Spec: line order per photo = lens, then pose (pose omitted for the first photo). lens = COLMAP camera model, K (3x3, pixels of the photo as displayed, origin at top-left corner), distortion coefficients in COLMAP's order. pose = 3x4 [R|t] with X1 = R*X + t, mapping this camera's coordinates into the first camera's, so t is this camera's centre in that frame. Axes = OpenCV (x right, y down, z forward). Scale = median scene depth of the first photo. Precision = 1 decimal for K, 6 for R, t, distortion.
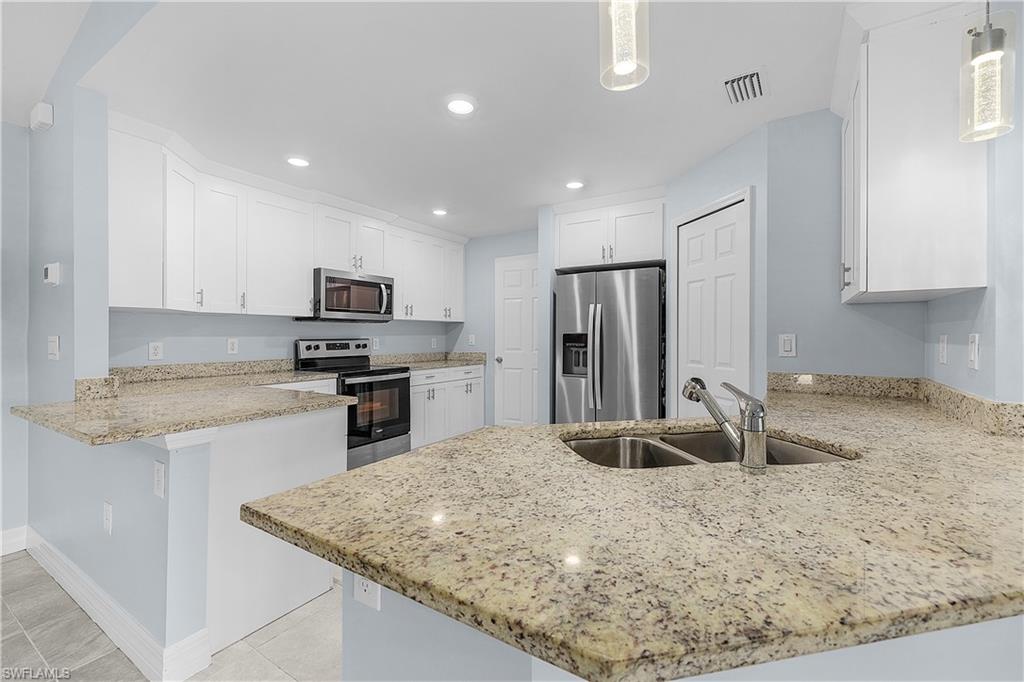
lens RADIAL K [[435.8, 0, 513.3], [0, 435.8, 331.1], [0, 0, 1]] dist [-0.000841, -0.000252]
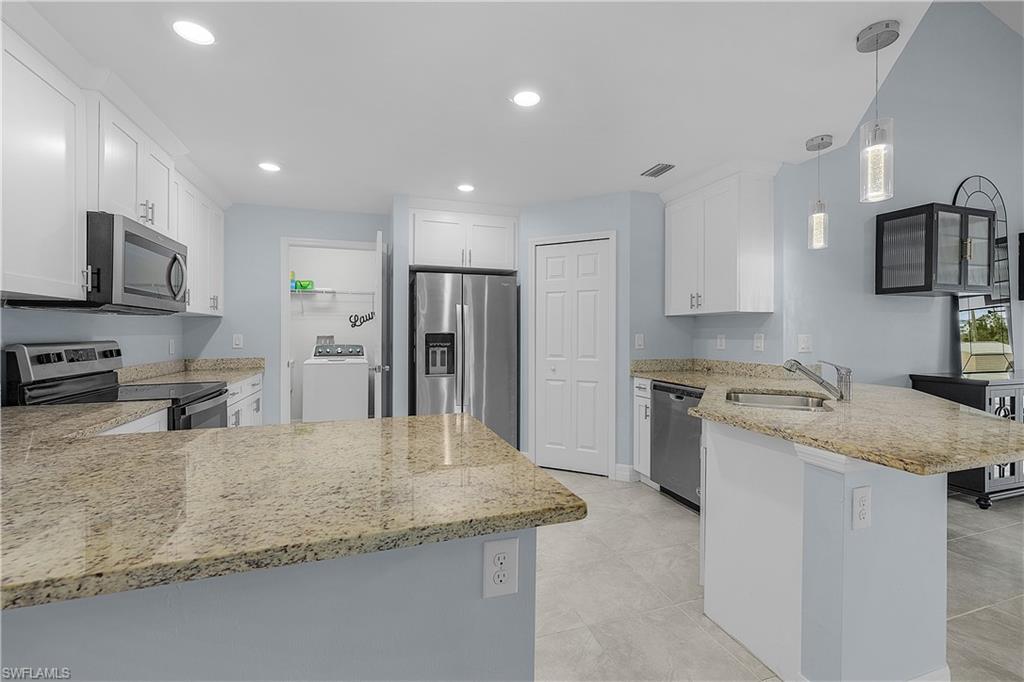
lens RADIAL K [[435.8, 0, 502.8], [0, 435.8, 338.9], [0, 0, 1]] dist [-0.000841, -0.000252]
pose [[0.629681, -0.008343, 0.776809, -0.538646], [-0.006941, 0.999842, 0.016364, 0.001151], [-0.776823, -0.015696, 0.629524, 0.253646]]
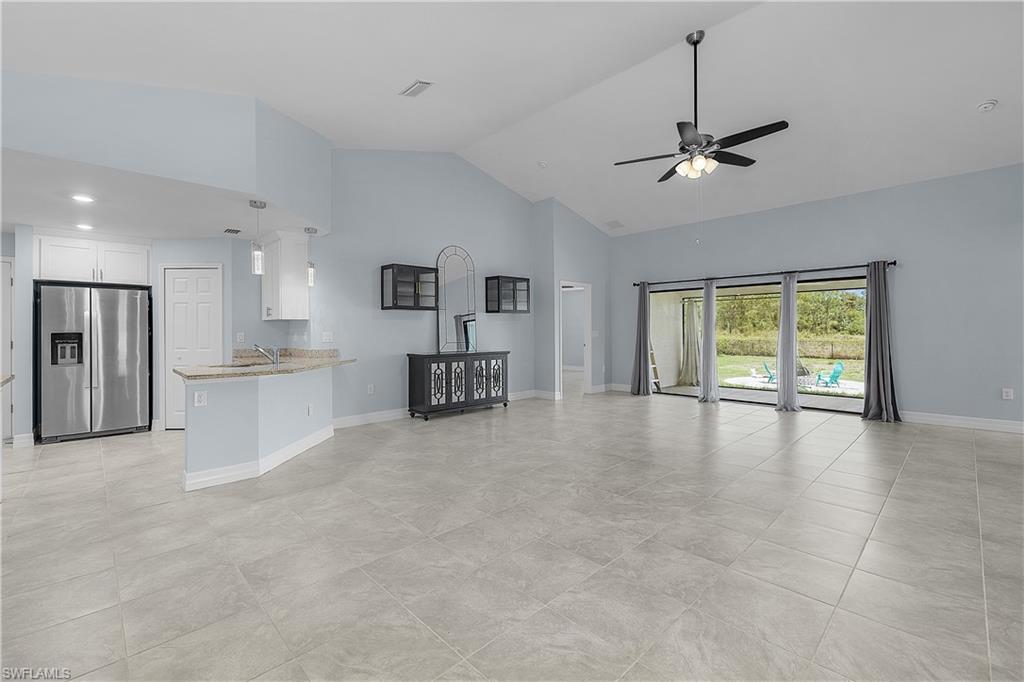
lens RADIAL K [[435.8, 0, 512.7], [0, 435.8, 330.5], [0, 0, 1]] dist [-0.000841, -0.000252]
pose [[0.225099, 0.003630, 0.974329, -0.818457], [-0.002576, 0.999992, -0.003130, -0.000340], [-0.974333, -0.001805, 0.225106, -0.589198]]
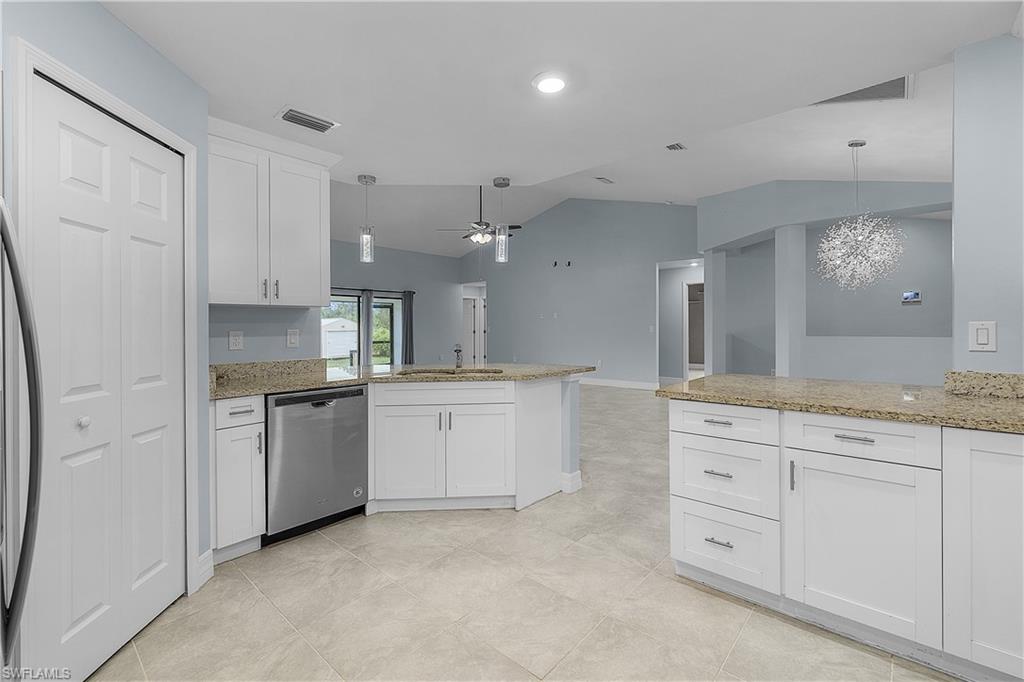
lens RADIAL K [[435.8, 0, 528.8], [0, 435.8, 327.5], [0, 0, 1]] dist [-0.000841, -0.000252]
pose [[-0.991846, 0.018559, 0.126084, -0.116836], [0.017918, 0.999820, -0.006218, 0.011291], [-0.126177, -0.003908, -0.992000, 1.152196]]
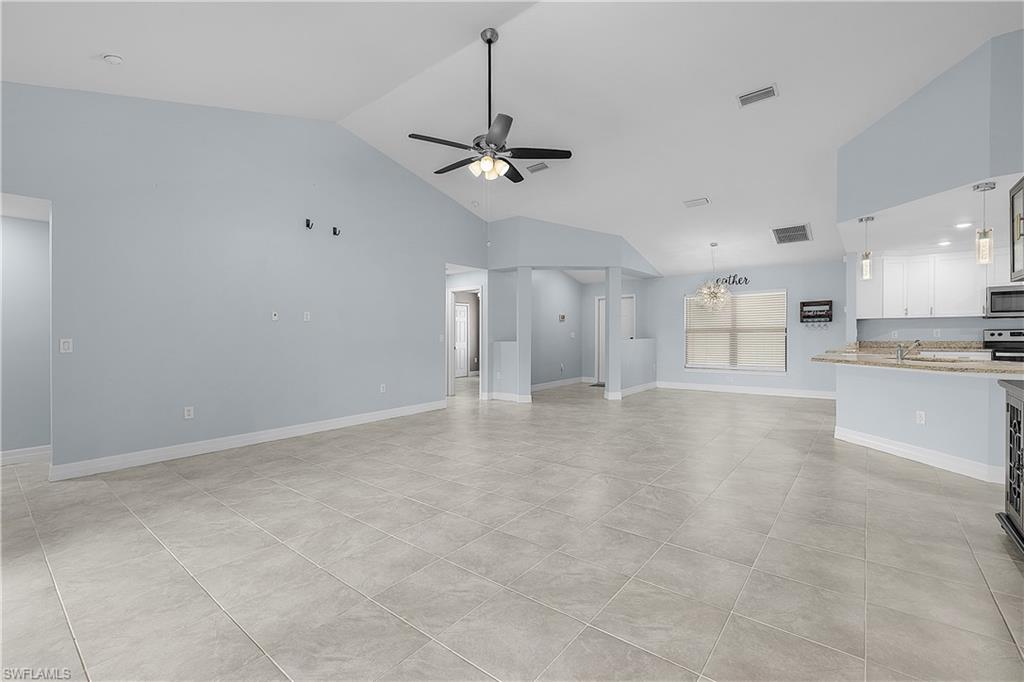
lens RADIAL K [[435.8, 0, 515.3], [0, 435.8, 342.9], [0, 0, 1]] dist [-0.000841, -0.000252]
pose [[-0.108751, 0.025717, -0.993736, 1.375510], [0.020935, 0.999503, 0.023575, -0.006975], [0.993849, -0.018240, -0.109235, -0.611896]]
